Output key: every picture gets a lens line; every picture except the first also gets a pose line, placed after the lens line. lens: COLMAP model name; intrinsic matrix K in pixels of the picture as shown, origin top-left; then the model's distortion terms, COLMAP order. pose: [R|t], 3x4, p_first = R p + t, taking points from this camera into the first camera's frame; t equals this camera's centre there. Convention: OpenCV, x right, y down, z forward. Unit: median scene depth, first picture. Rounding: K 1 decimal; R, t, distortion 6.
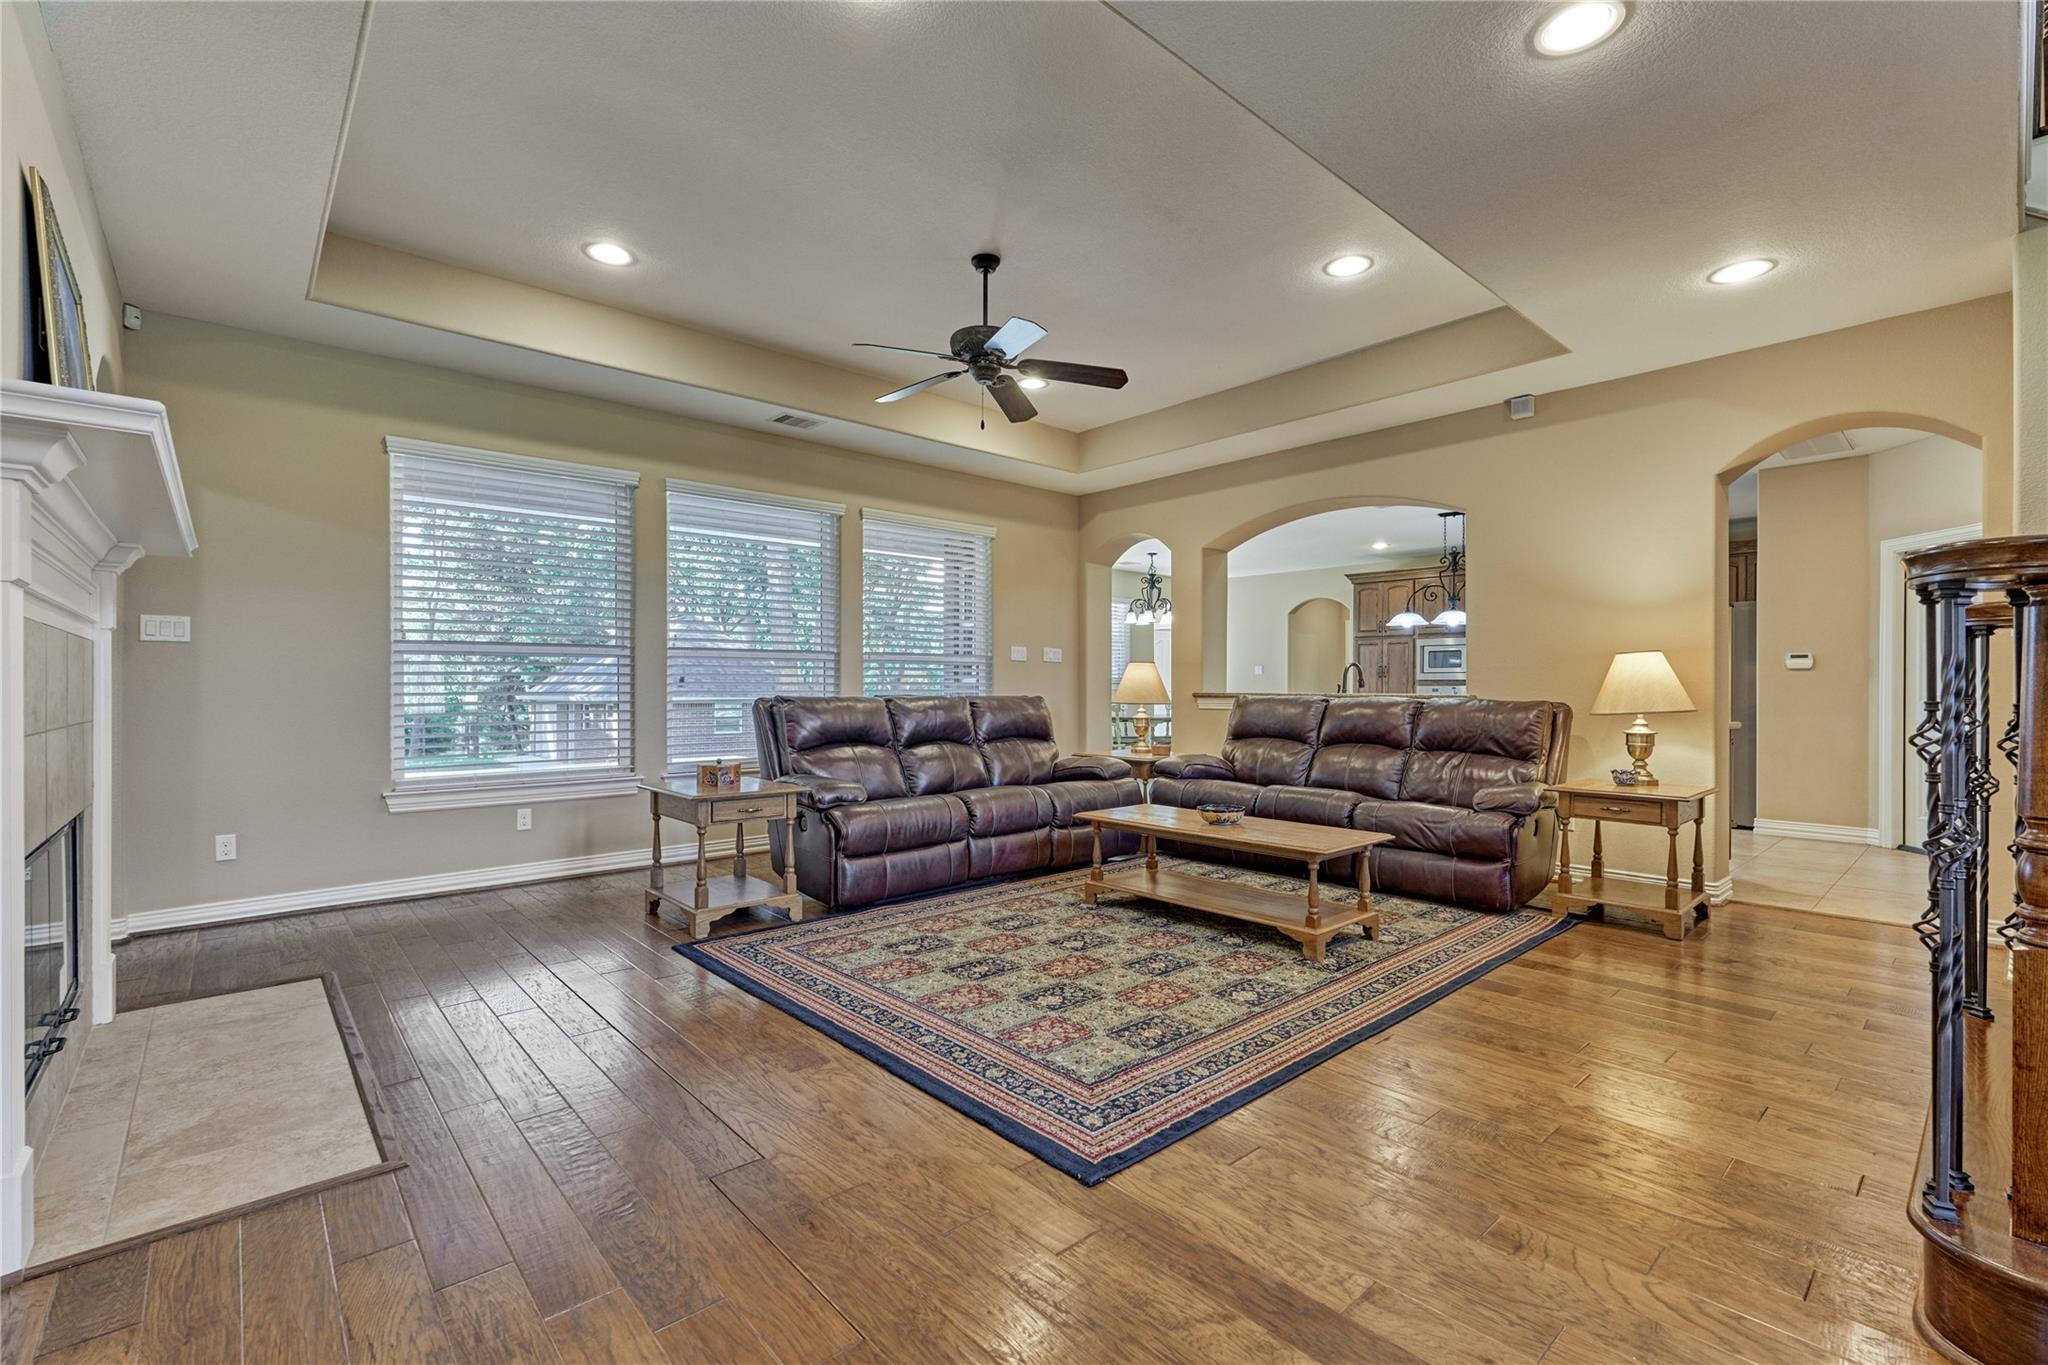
lens RADIAL K [[895.5, 0, 1026.8], [0, 895.5, 686.6], [0, 0, 1]] dist [-0.003394, 0.000094]
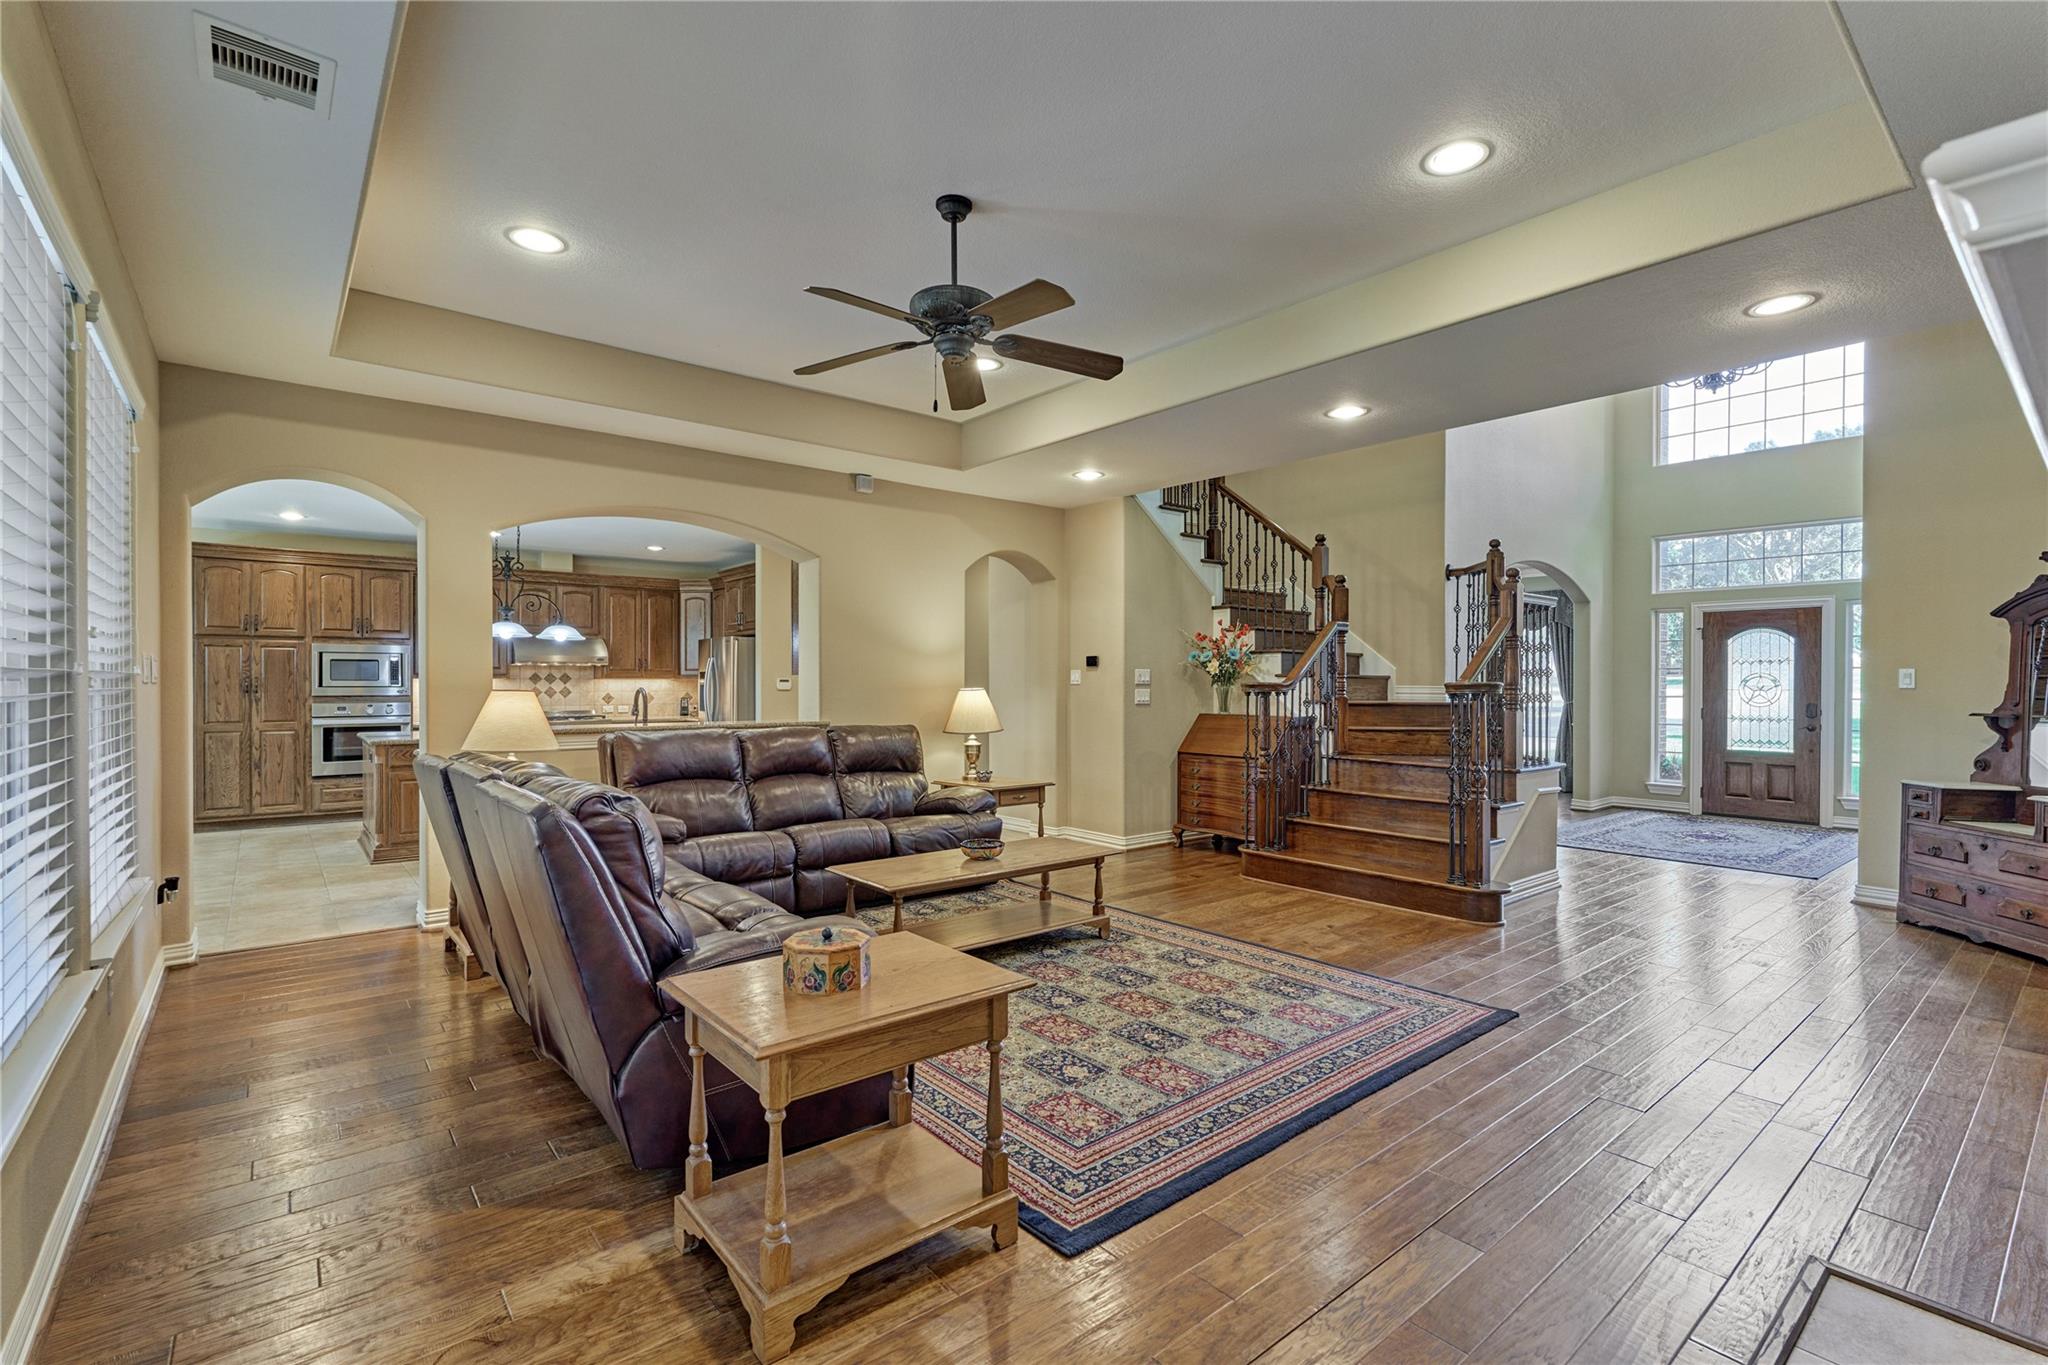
lens RADIAL K [[923.0, 0, 1024.0], [0, 923.0, 682.5], [0, 0, 1]] dist [-0.001401, -0.000965]
pose [[0.043425, -0.002420, 0.999054, -0.850100], [-0.001995, 0.999995, 0.002509, -0.056159], [-0.999055, -0.002103, 0.043420, 0.885172]]
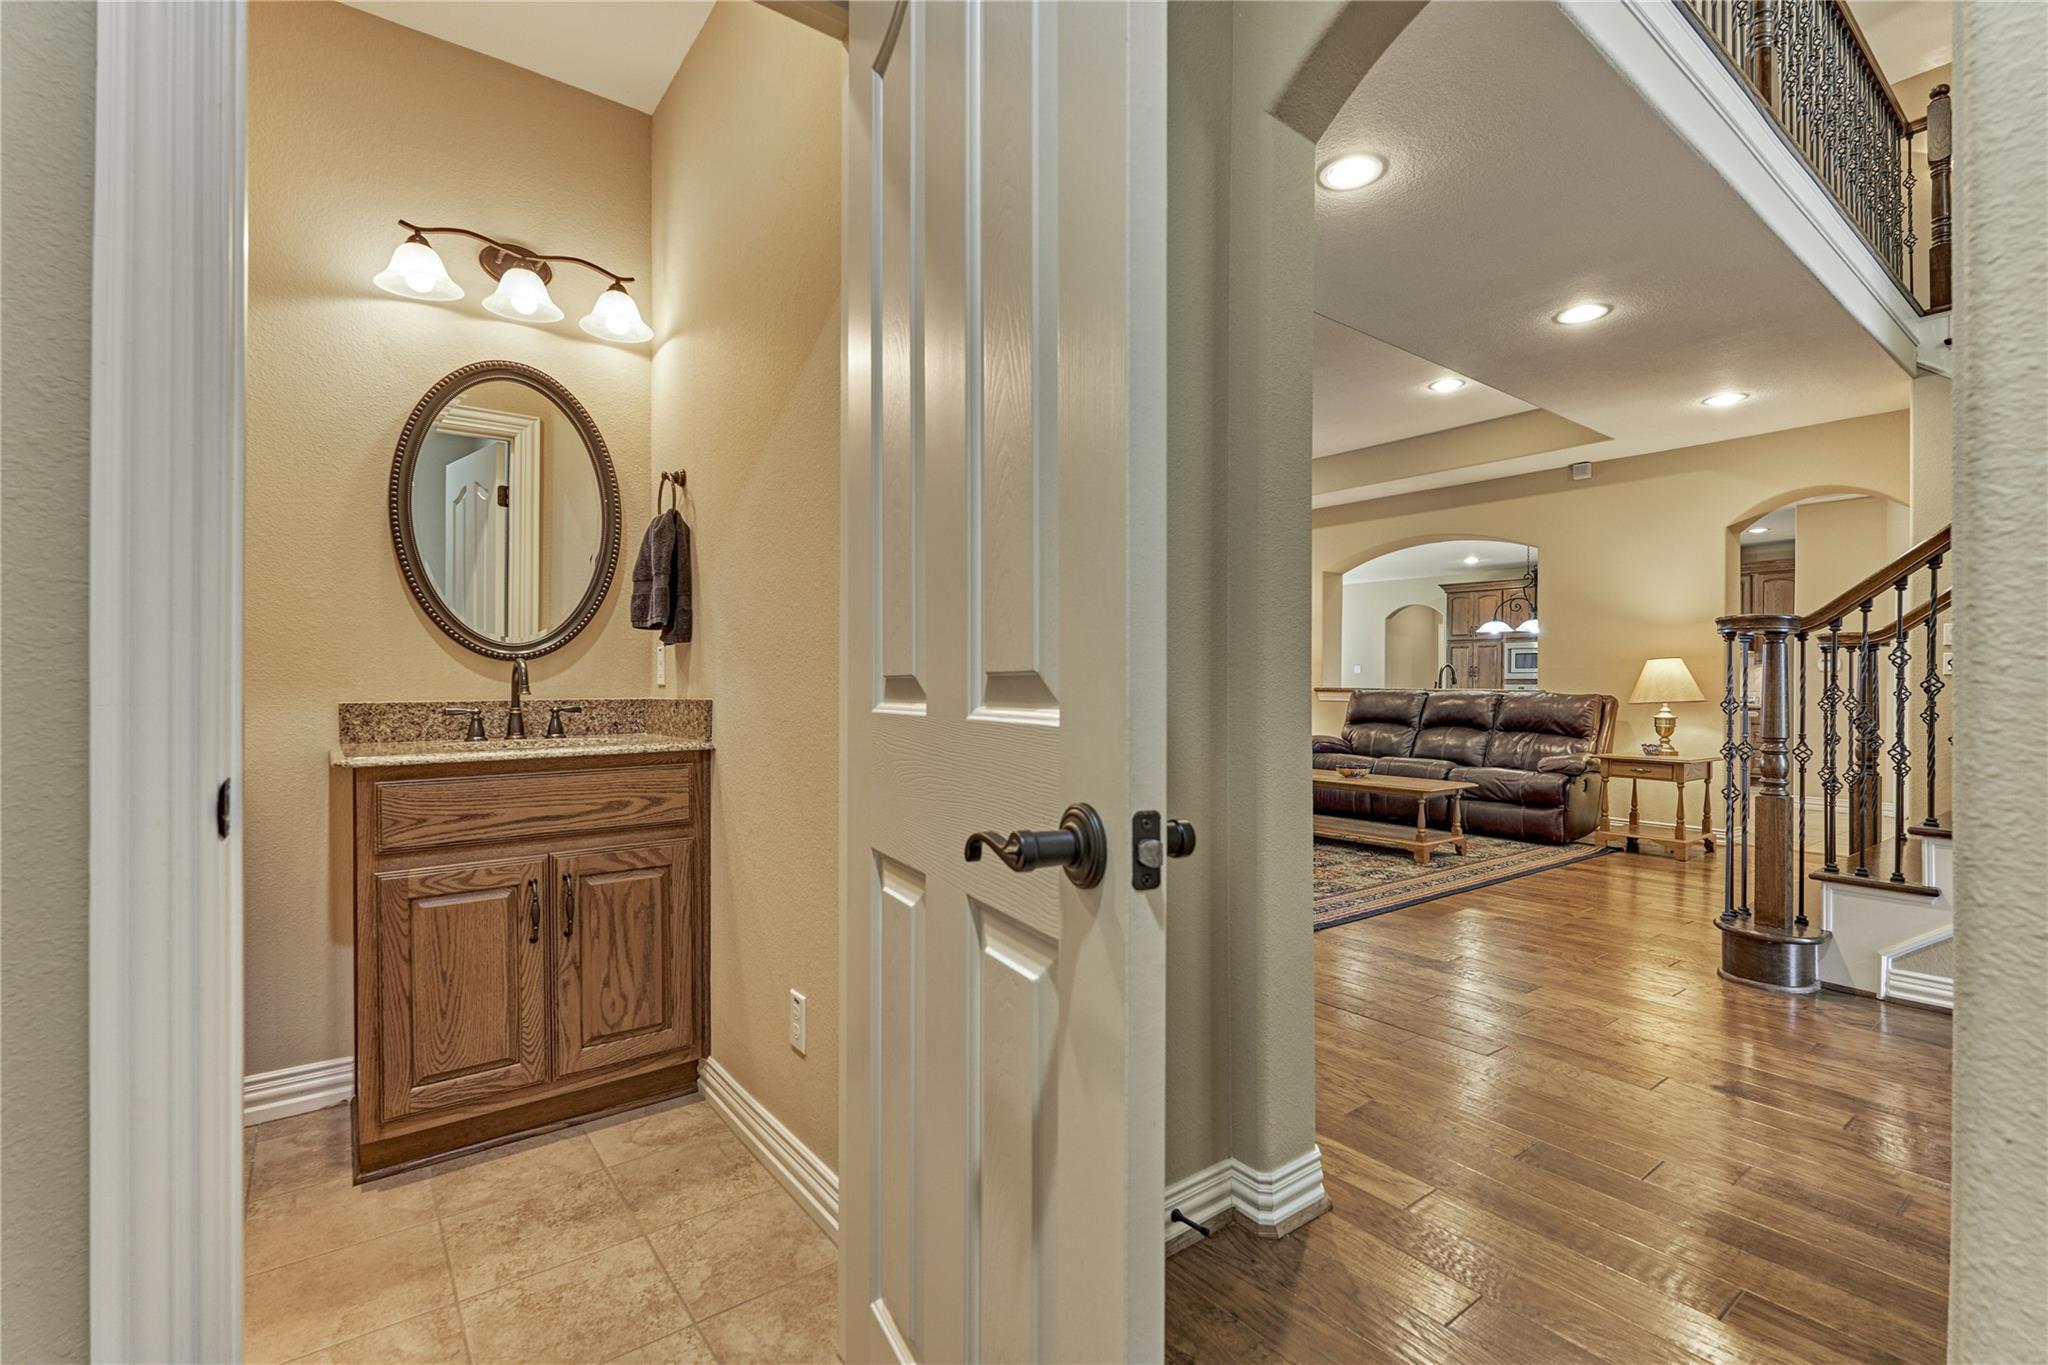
lens RADIAL K [[923.0, 0, 1024.0], [0, 923.0, 682.5], [0, 0, 1]] dist [-0.001401, -0.000965]
pose [[0.997039, 0.005863, -0.076669, -0.191445], [-0.006044, 0.999979, -0.002133, 0.007724], [0.076655, 0.002590, 0.997054, -0.501409]]
